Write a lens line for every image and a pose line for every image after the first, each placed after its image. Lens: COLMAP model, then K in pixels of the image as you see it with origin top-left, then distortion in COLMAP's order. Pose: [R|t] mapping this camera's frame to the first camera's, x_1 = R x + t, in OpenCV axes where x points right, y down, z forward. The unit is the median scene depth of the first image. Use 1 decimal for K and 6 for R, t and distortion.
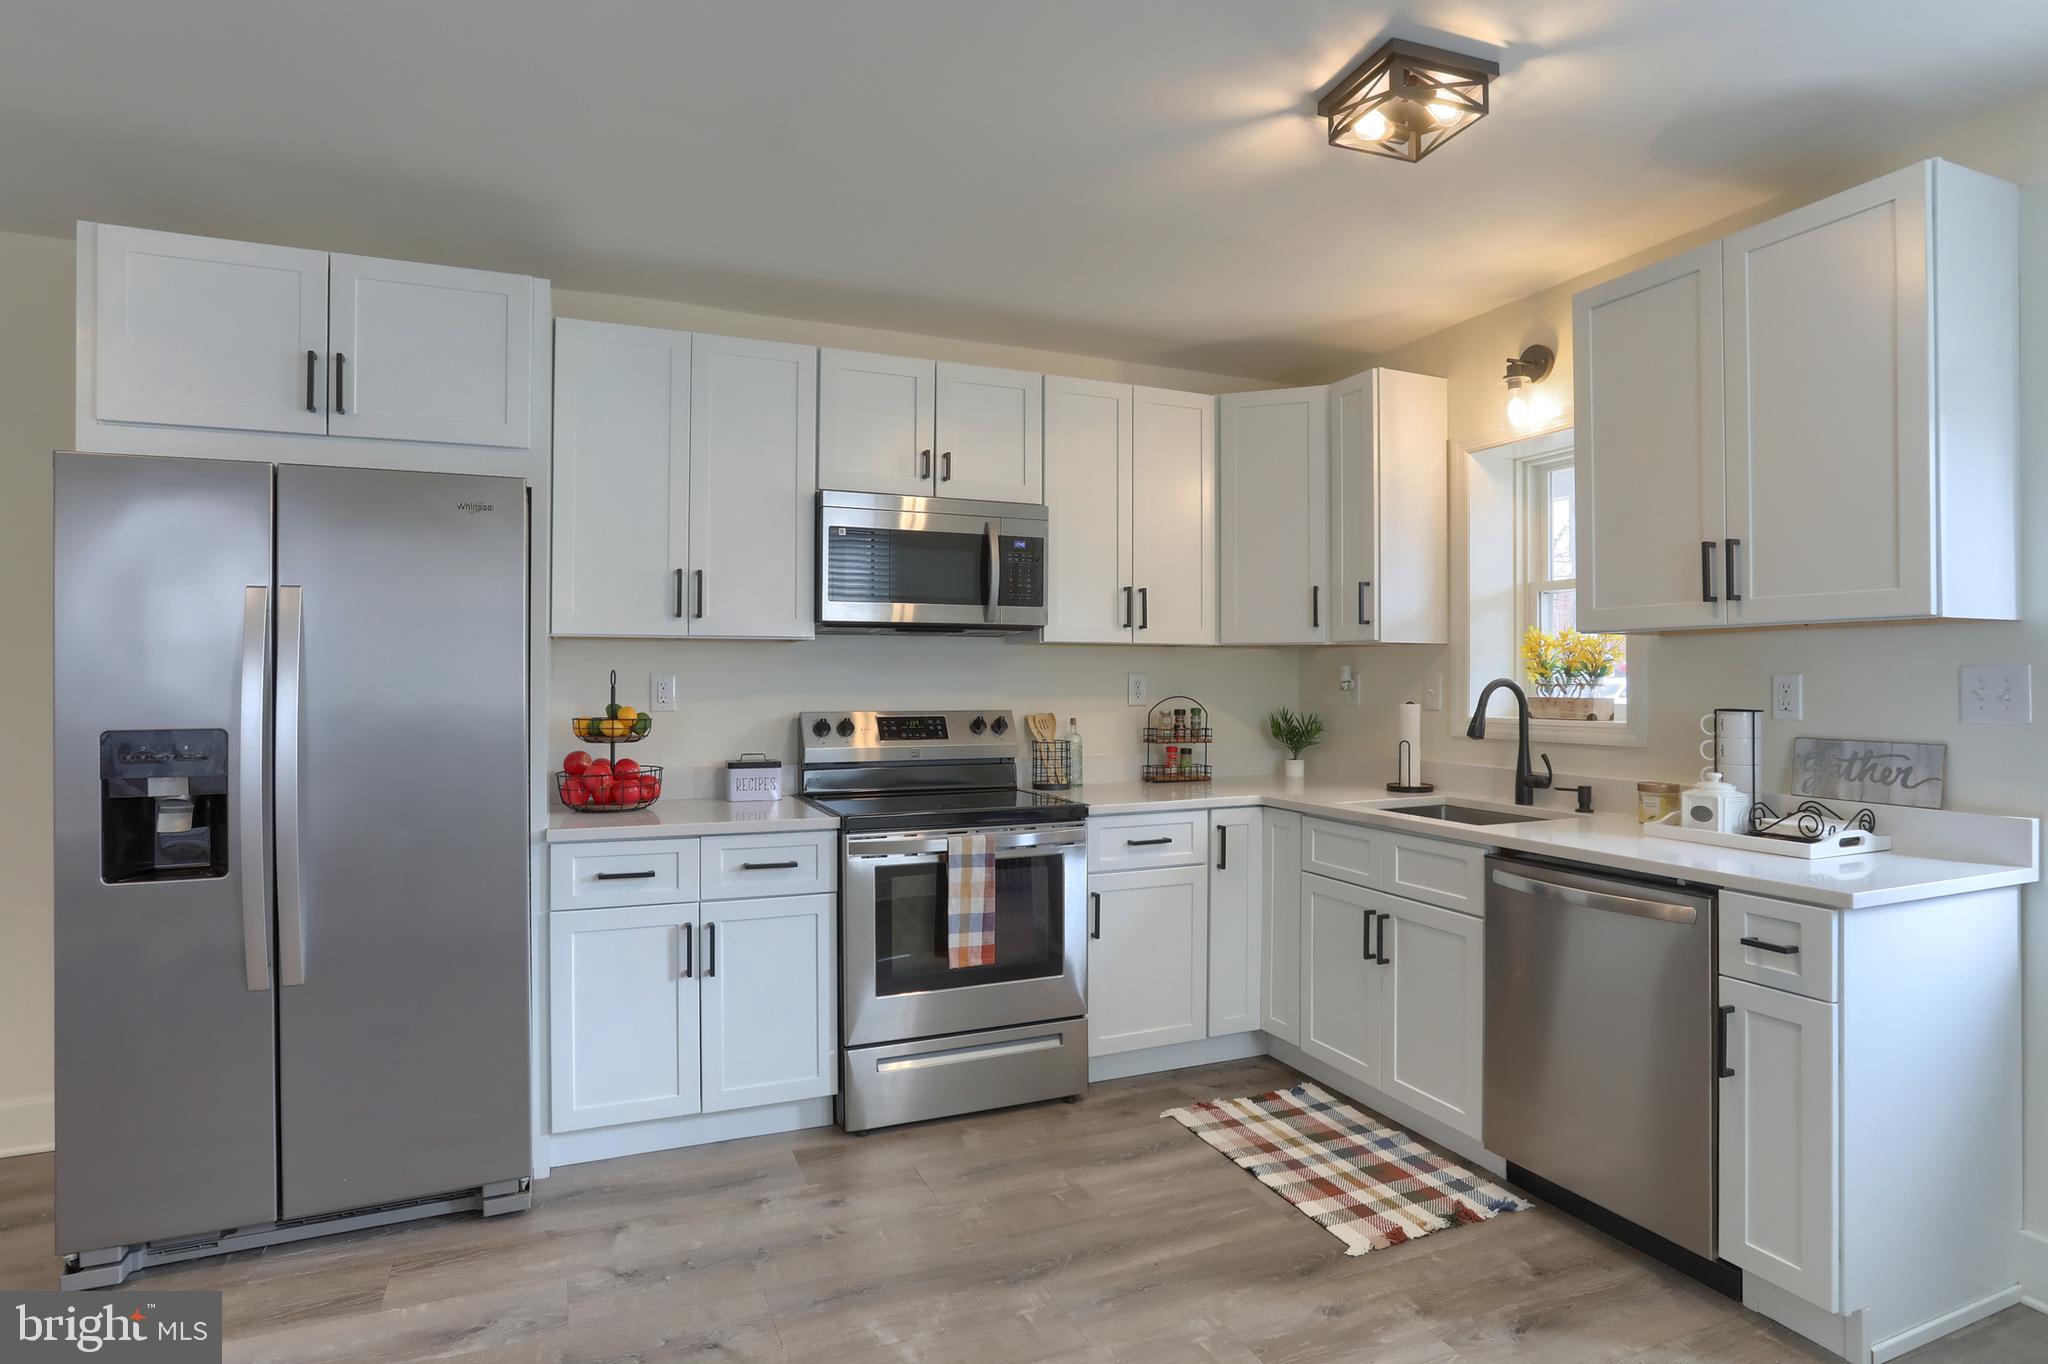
lens RADIAL K [[1074.1, 0, 1012.1], [0, 1074.1, 673.6], [0, 0, 1]] dist [-0.065555, 0.029350]
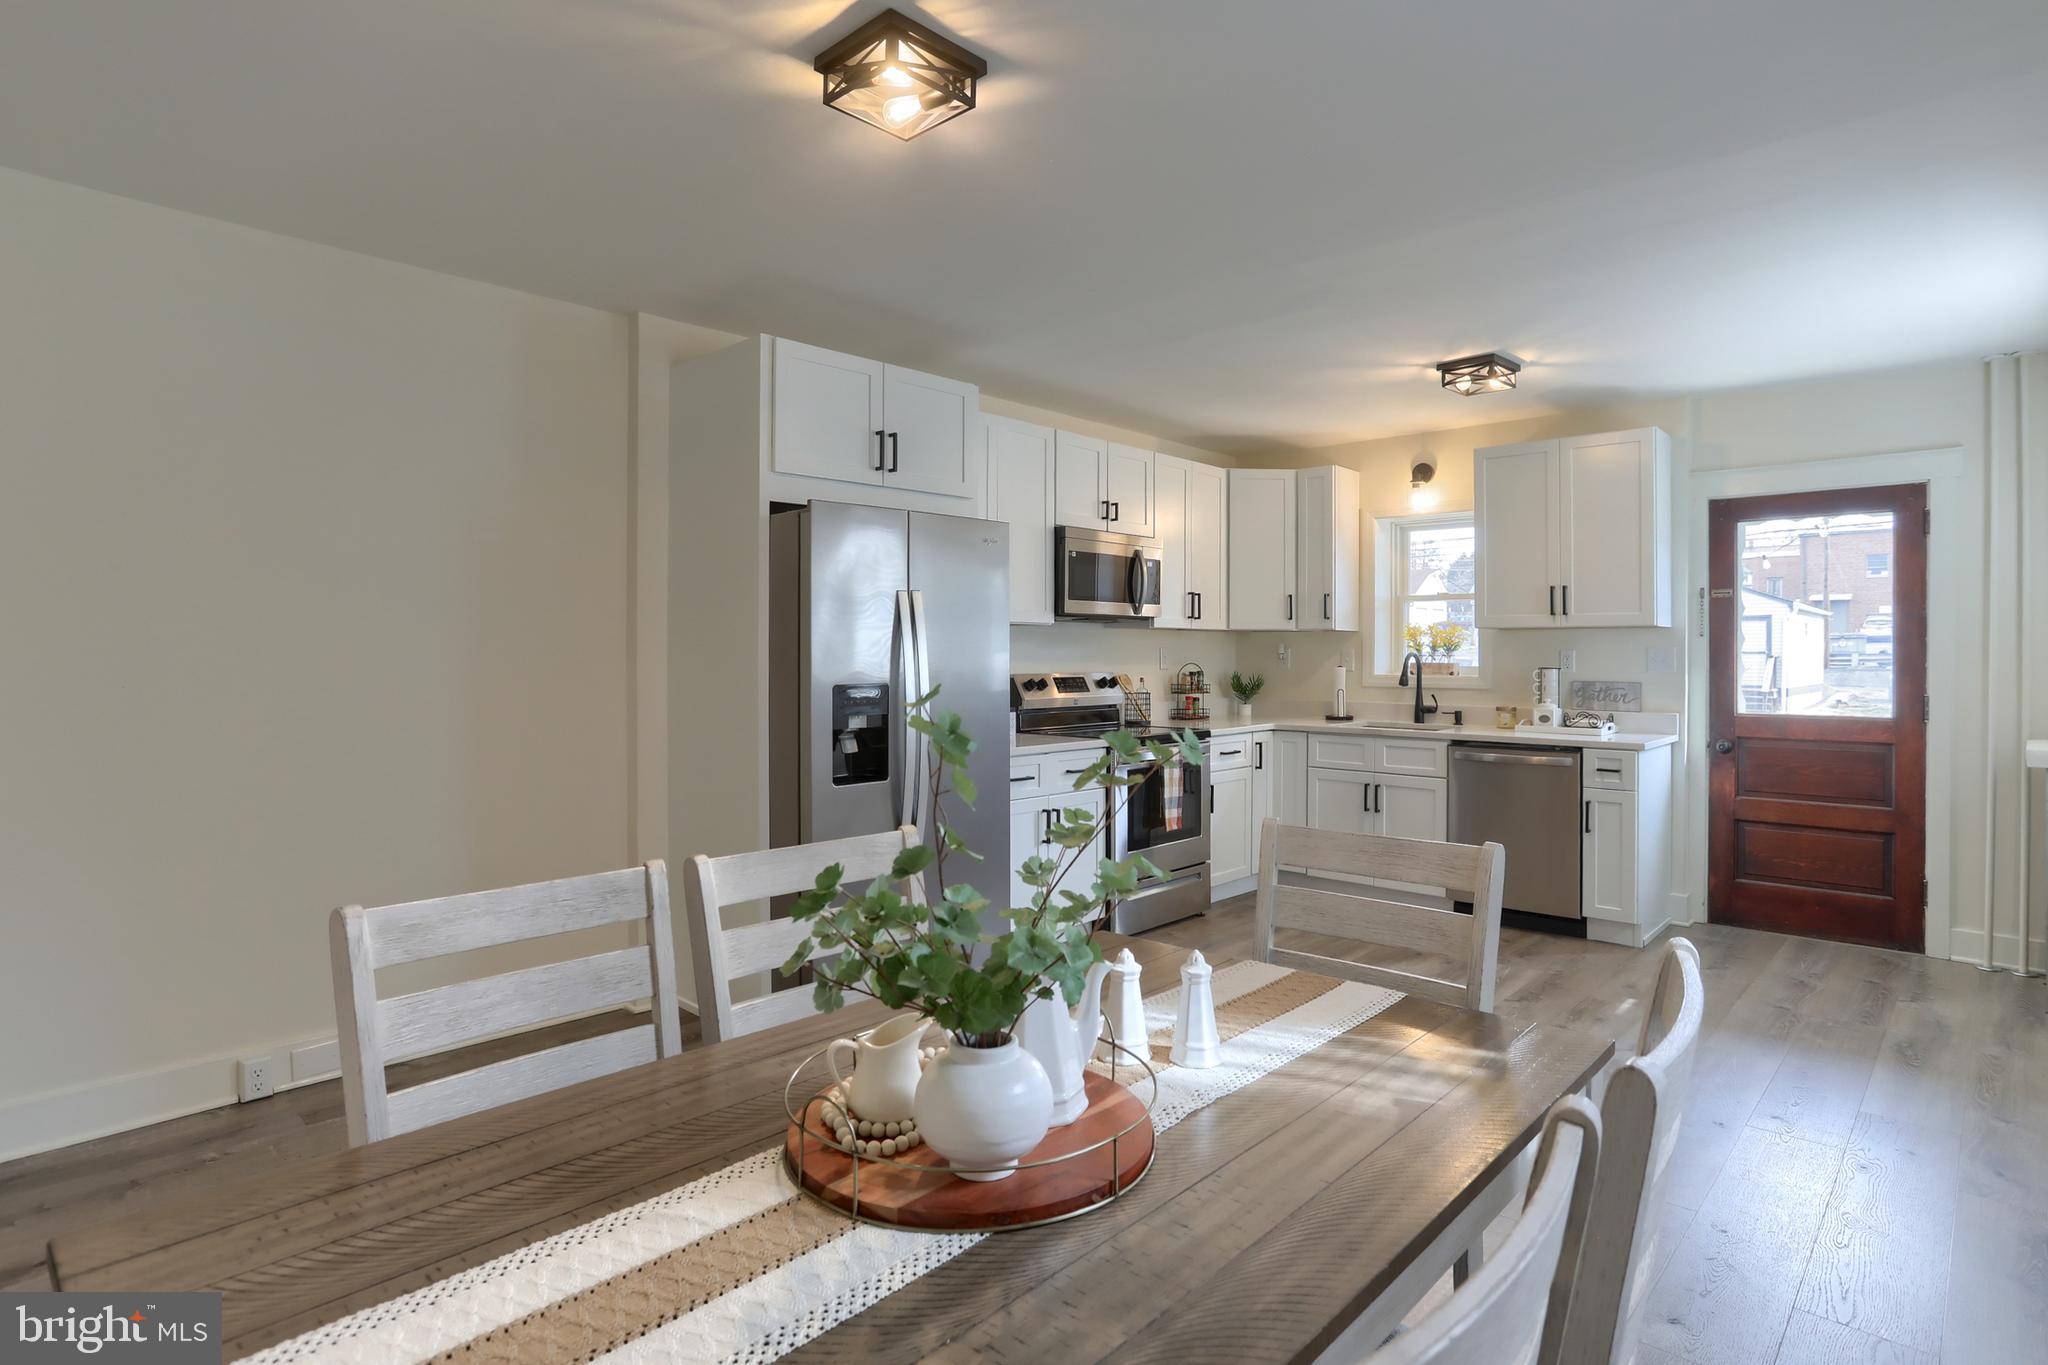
lens RADIAL K [[1056.2, 0, 1027.3], [0, 1056.2, 654.8], [0, 0, 1]] dist [-0.075839, 0.044937]
pose [[0.915920, 0.000613, 0.401361, -0.861840], [-0.004088, 0.999961, 0.007802, -0.001889], [-0.401340, -0.008787, 0.915887, -0.356668]]
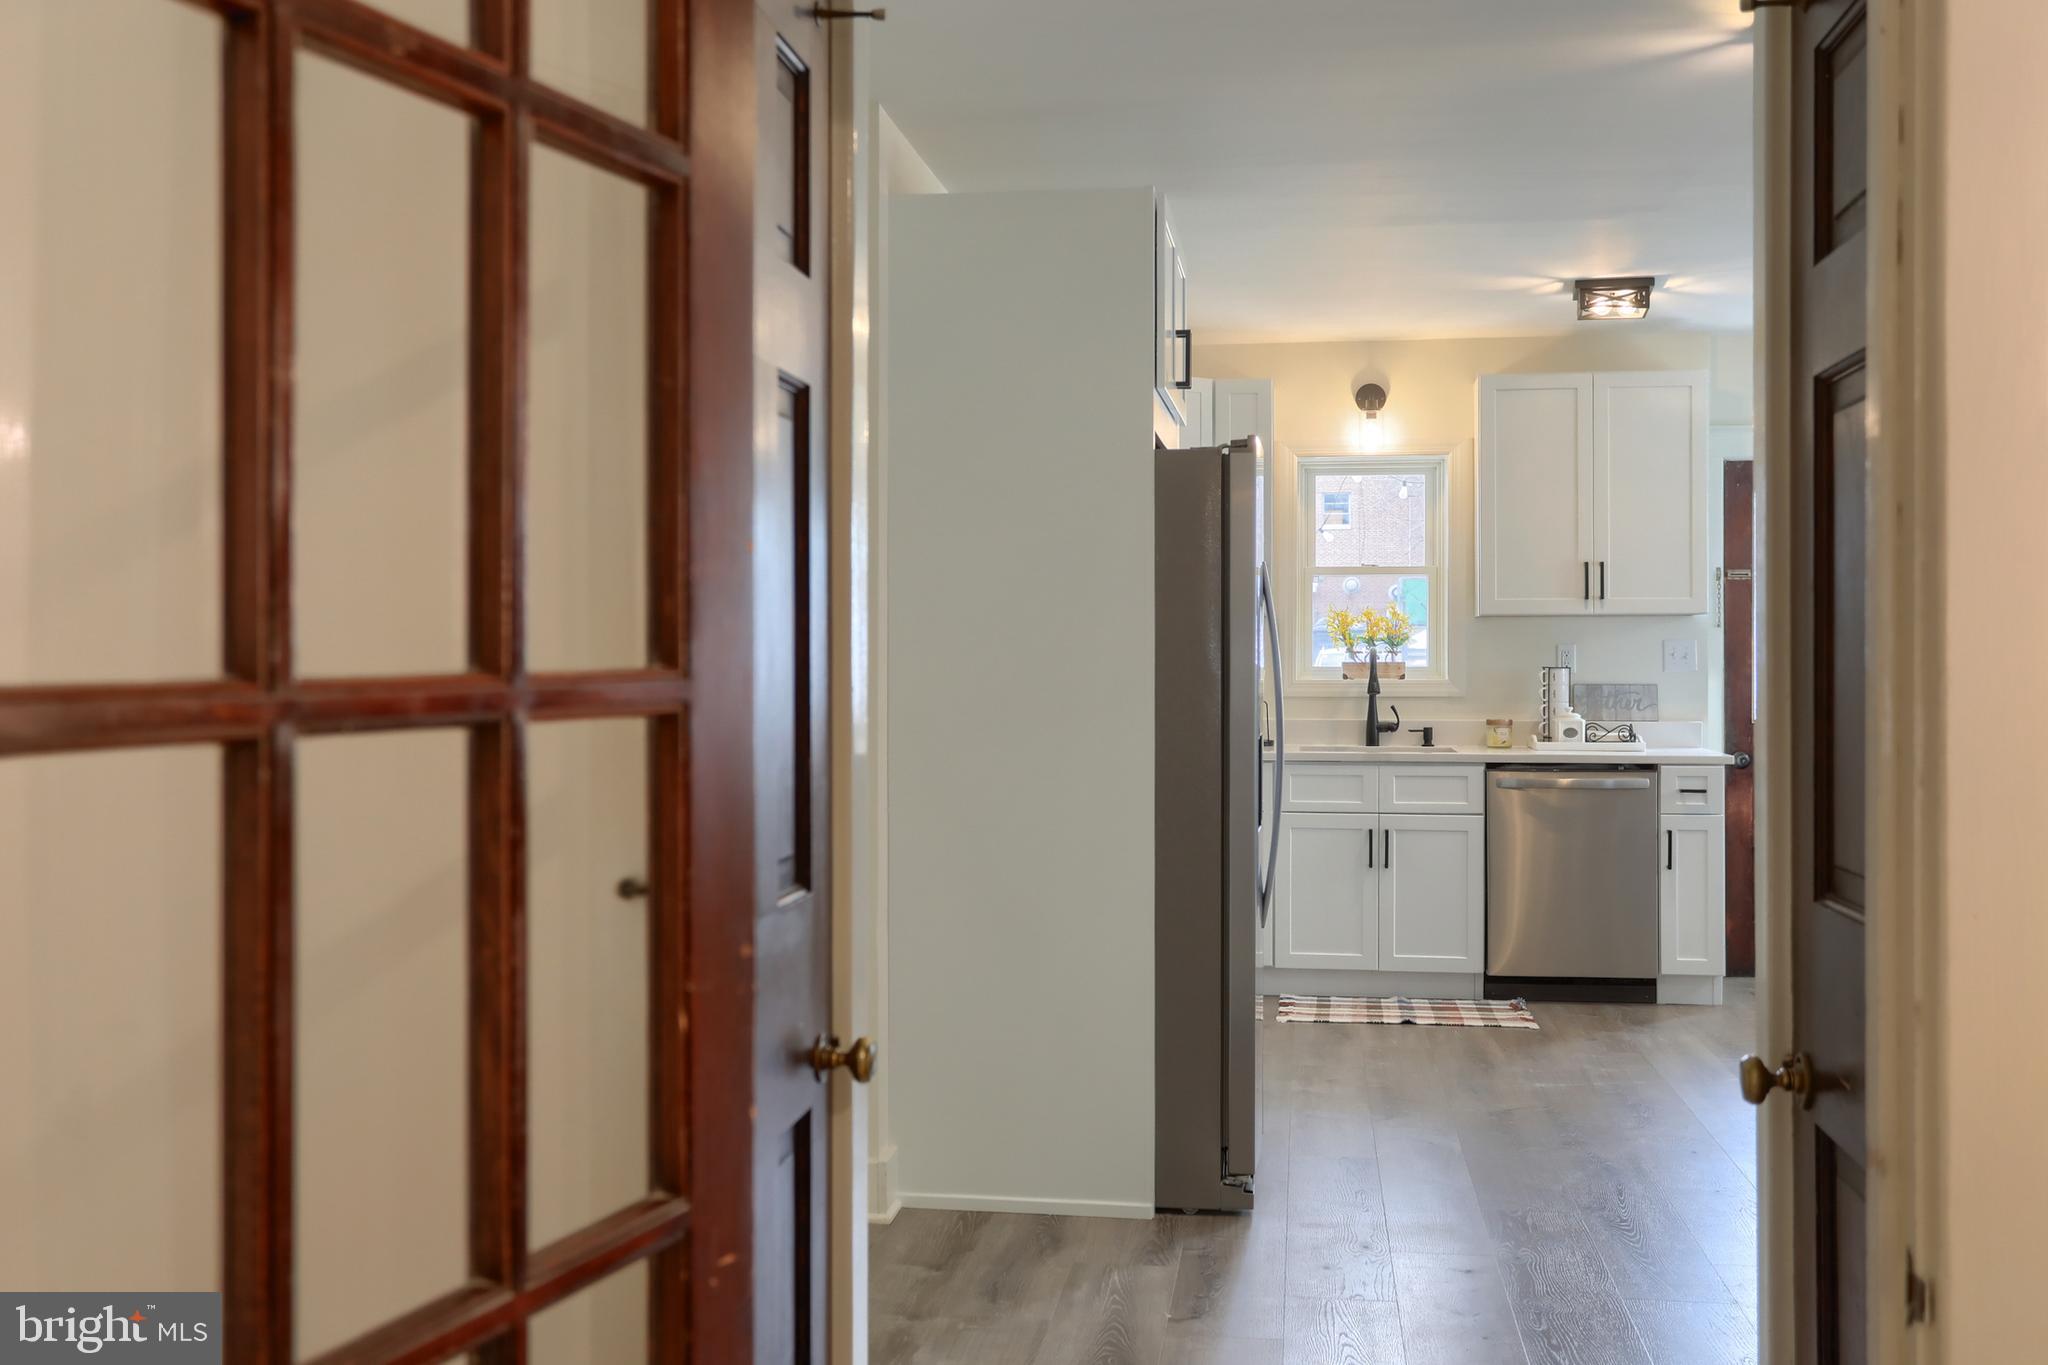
lens RADIAL K [[2121.6, 0, 1023.3], [0, 2121.6, 650.2], [0, 0, 1]] dist [-0.002649, 0.226166]
pose [[0.513919, -0.000634, 0.857839, -2.021699], [-0.002931, 0.999993, 0.002495, 0.003090], [-0.857834, -0.003796, 0.513913, 0.050988]]
